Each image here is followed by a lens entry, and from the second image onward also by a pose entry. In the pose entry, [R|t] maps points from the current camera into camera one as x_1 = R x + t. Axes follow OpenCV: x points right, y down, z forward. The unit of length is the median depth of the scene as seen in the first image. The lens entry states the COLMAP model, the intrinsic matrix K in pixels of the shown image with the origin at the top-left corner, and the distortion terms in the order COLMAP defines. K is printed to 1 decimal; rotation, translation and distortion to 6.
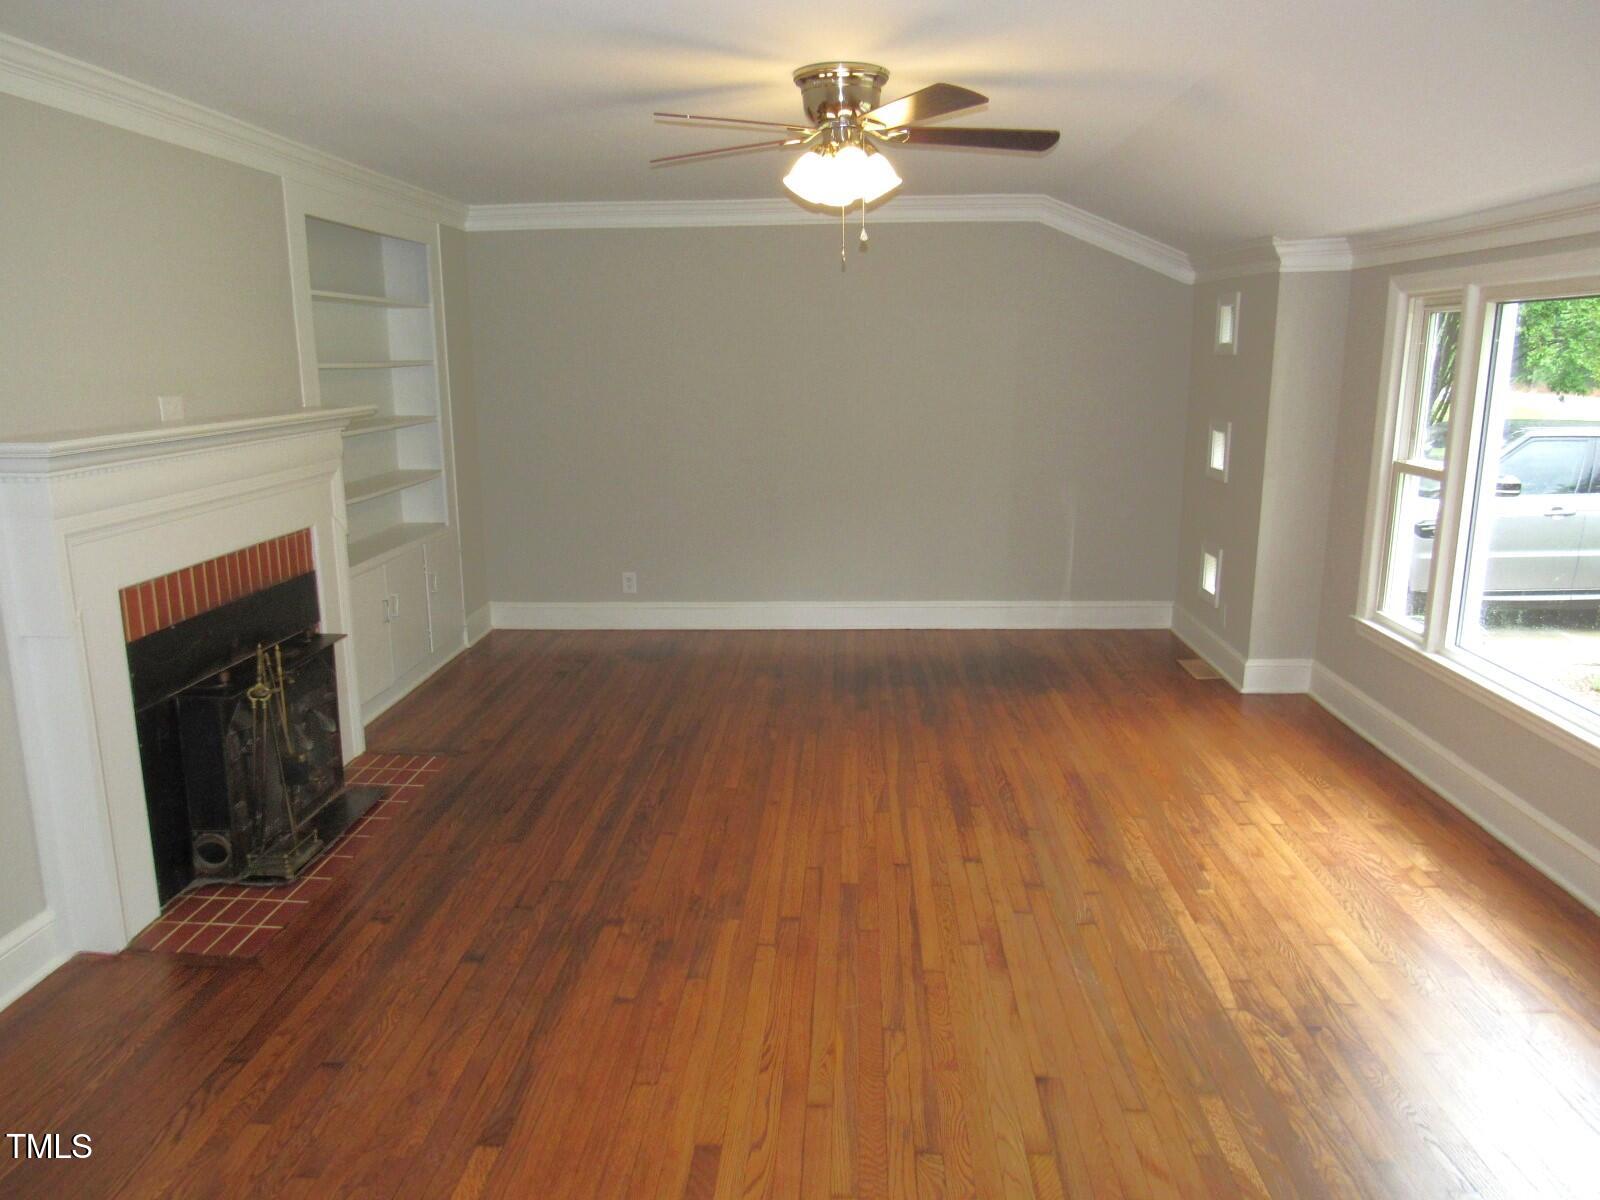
lens RADIAL K [[1127.5, 0, 799.3], [0, 1127.5, 595.9], [0, 0, 1]] dist [-0.055713, 0.004214]
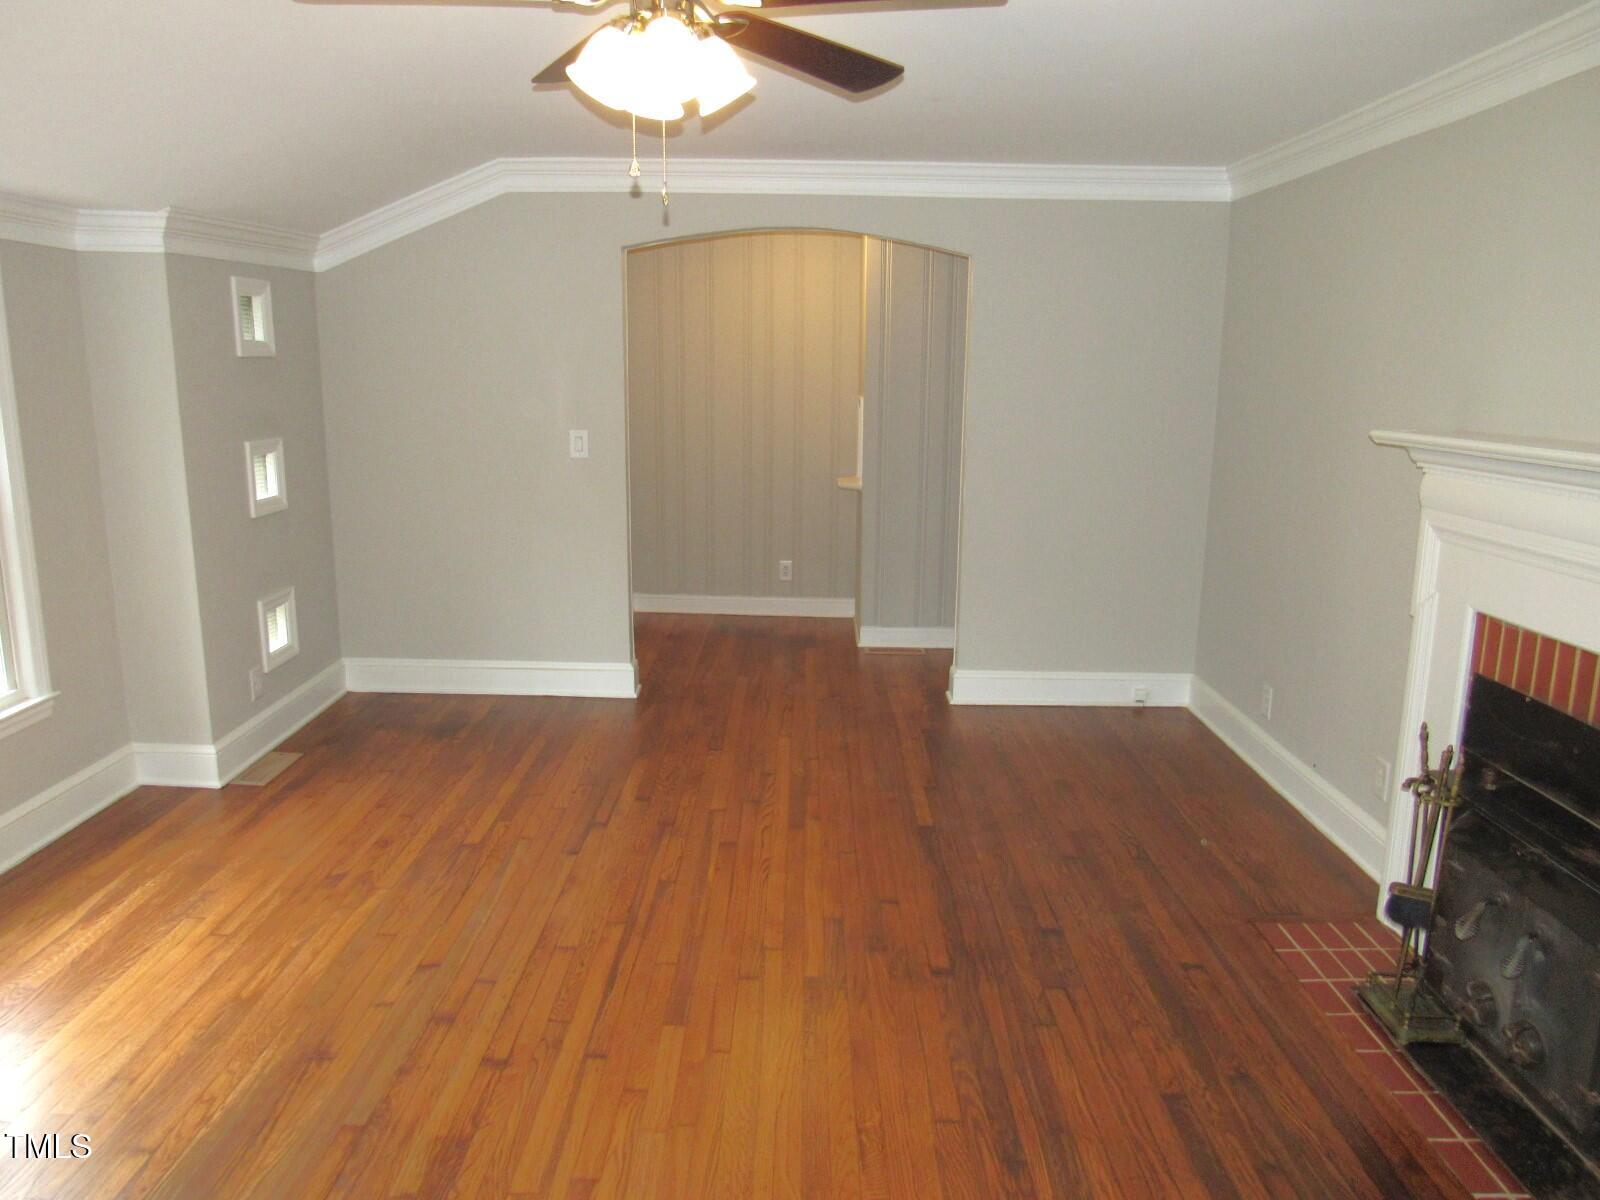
lens RADIAL K [[1129.8, 0, 794.6], [0, 1129.8, 599.6], [0, 0, 1]] dist [-0.050135, 0.031204]
pose [[-0.999211, -0.000912, -0.039697, -0.007162], [-0.016775, 0.915834, 0.401207, -0.317047], [0.035990, 0.401557, -0.915127, 1.530062]]
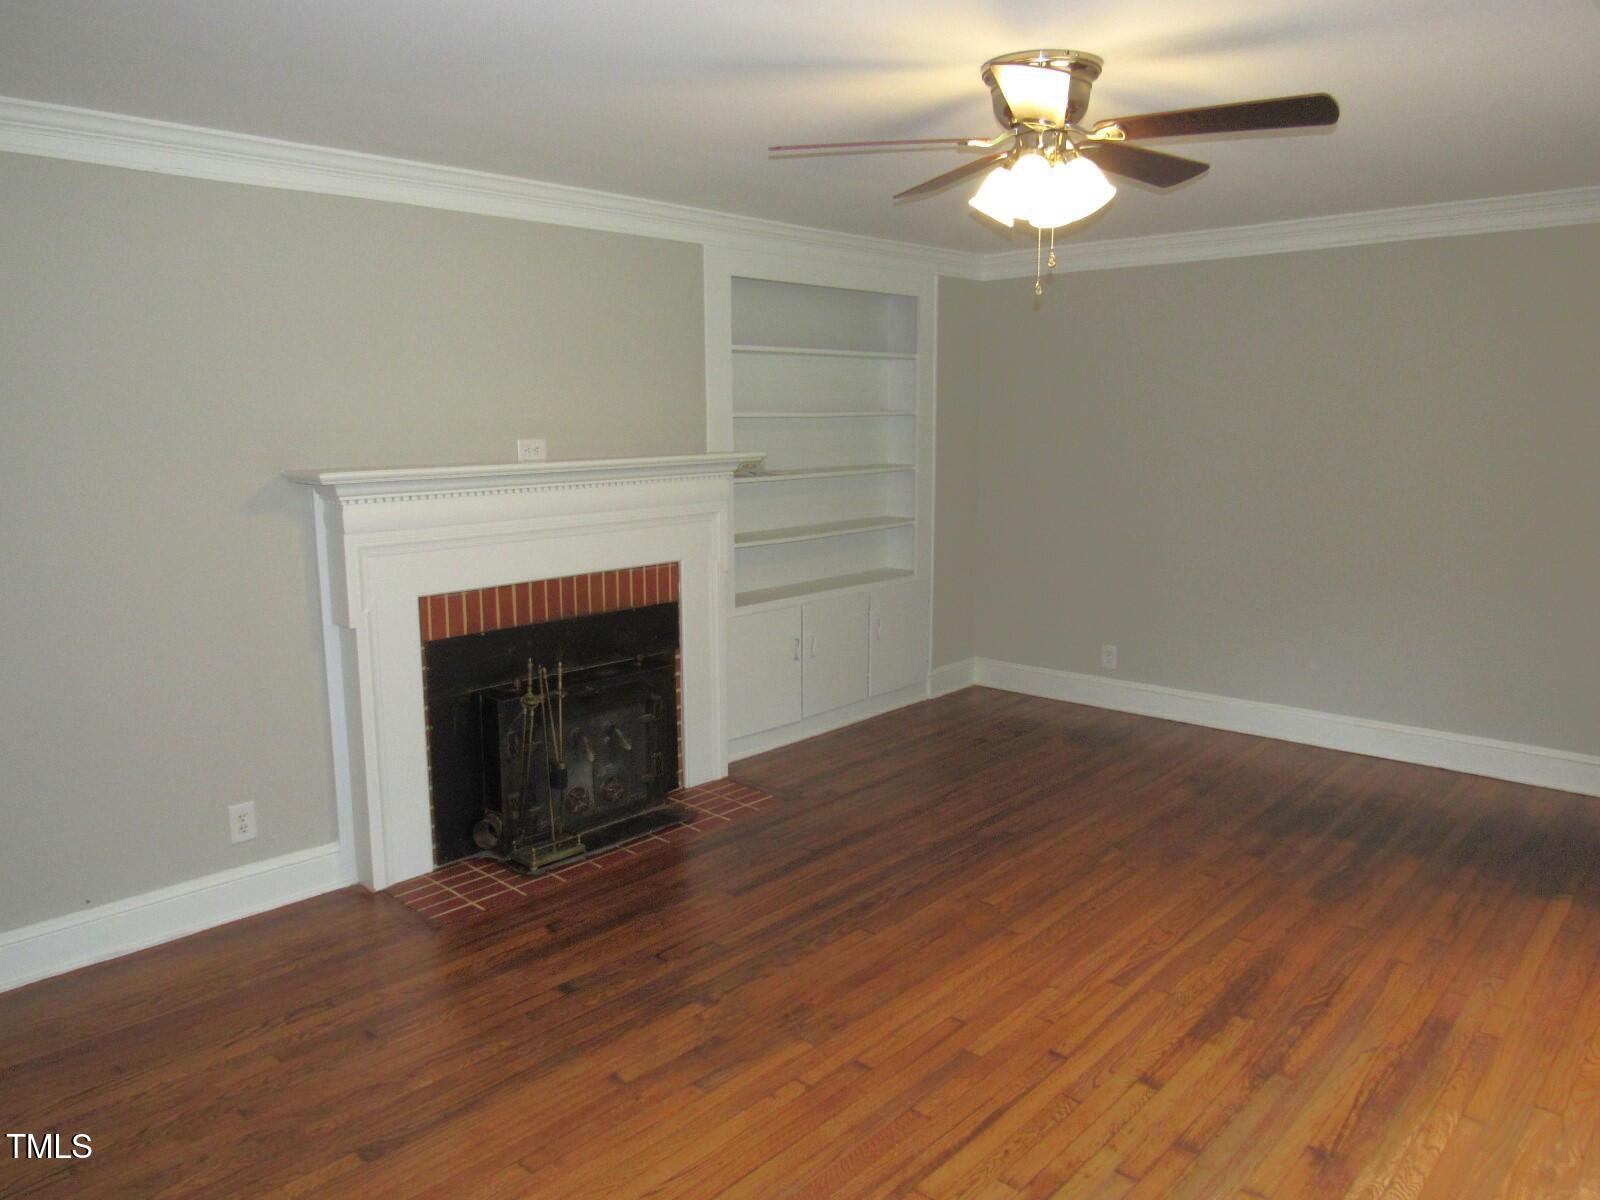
lens RADIAL K [[1129.8, 0, 794.6], [0, 1129.8, 599.6], [0, 0, 1]] dist [-0.050135, 0.031204]
pose [[0.765716, 0.108134, -0.634024, 0.407308], [-0.132983, 0.991083, 0.008427, -0.057018], [0.629281, 0.077862, 0.773268, 0.253857]]
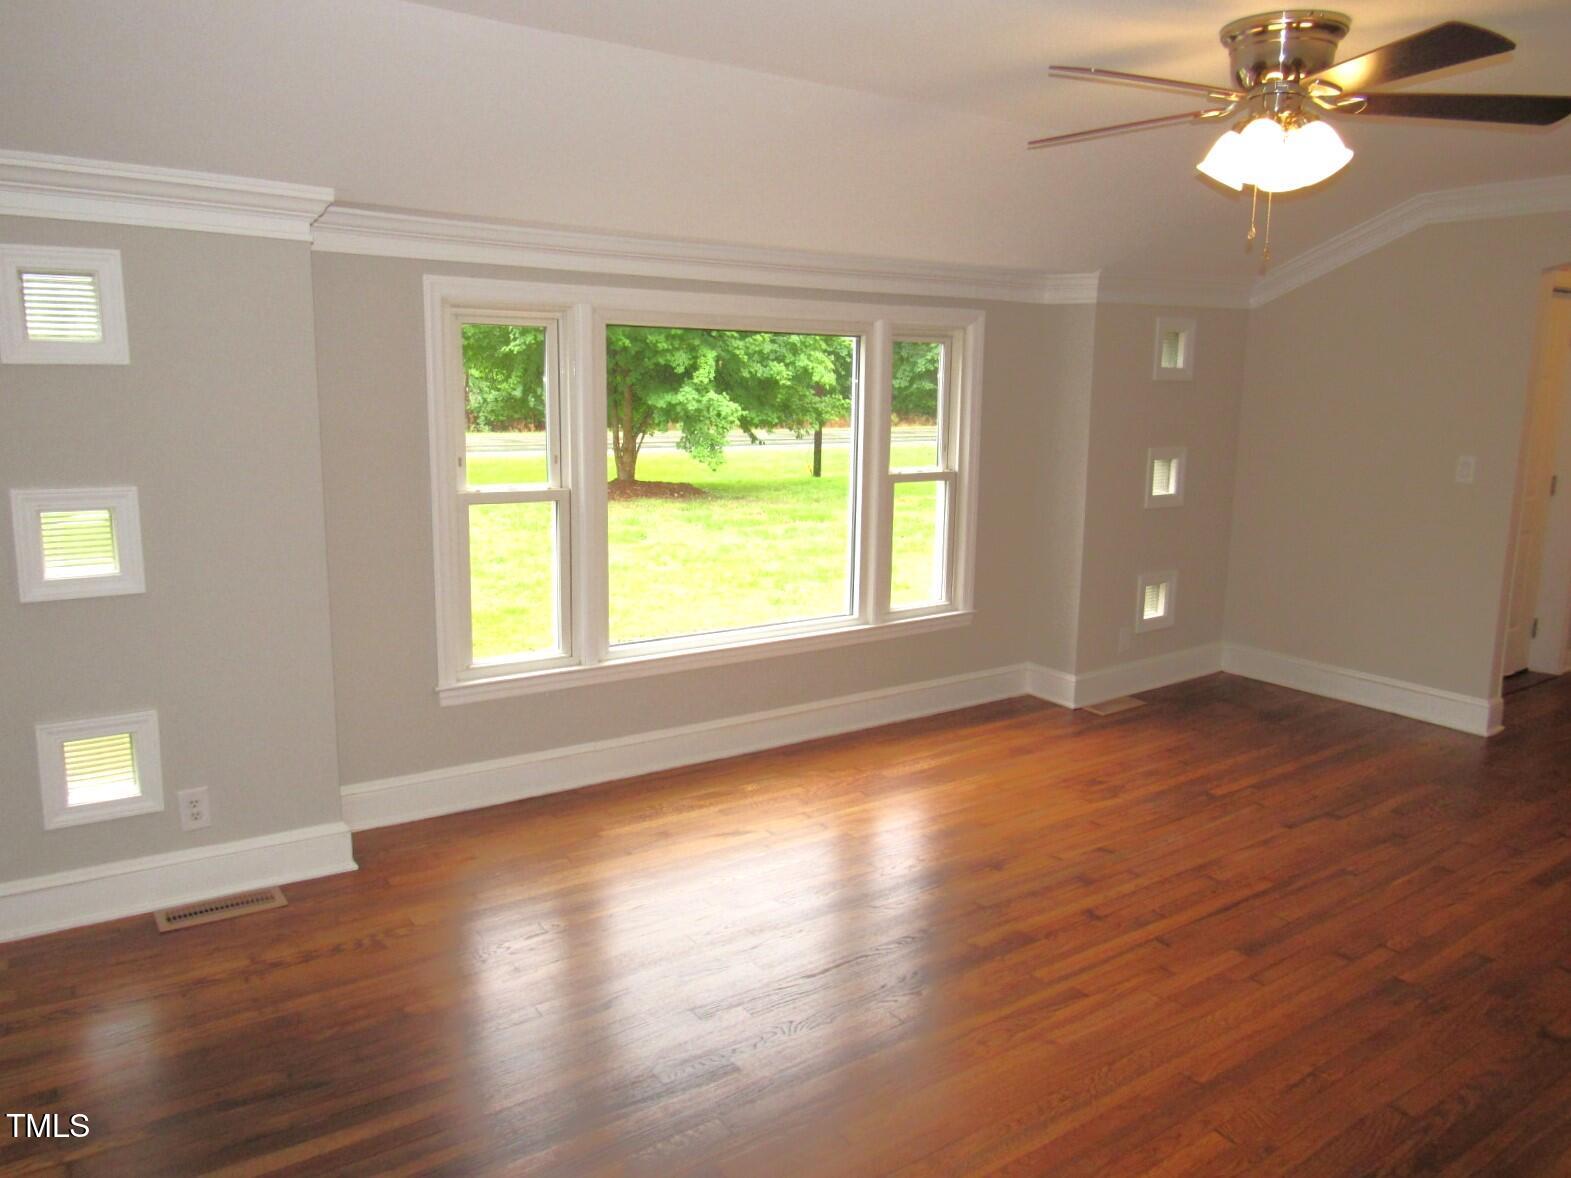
lens RADIAL K [[1136.9, 0, 794.0], [0, 1136.9, 593.0], [0, 0, 1]] dist [-0.004375, 0.002213]
pose [[-0.622760, -0.153361, 0.767236, -0.375257], [0.150523, 0.938801, 0.309833, -0.344594], [-0.767798, 0.308438, -0.561563, 1.633326]]
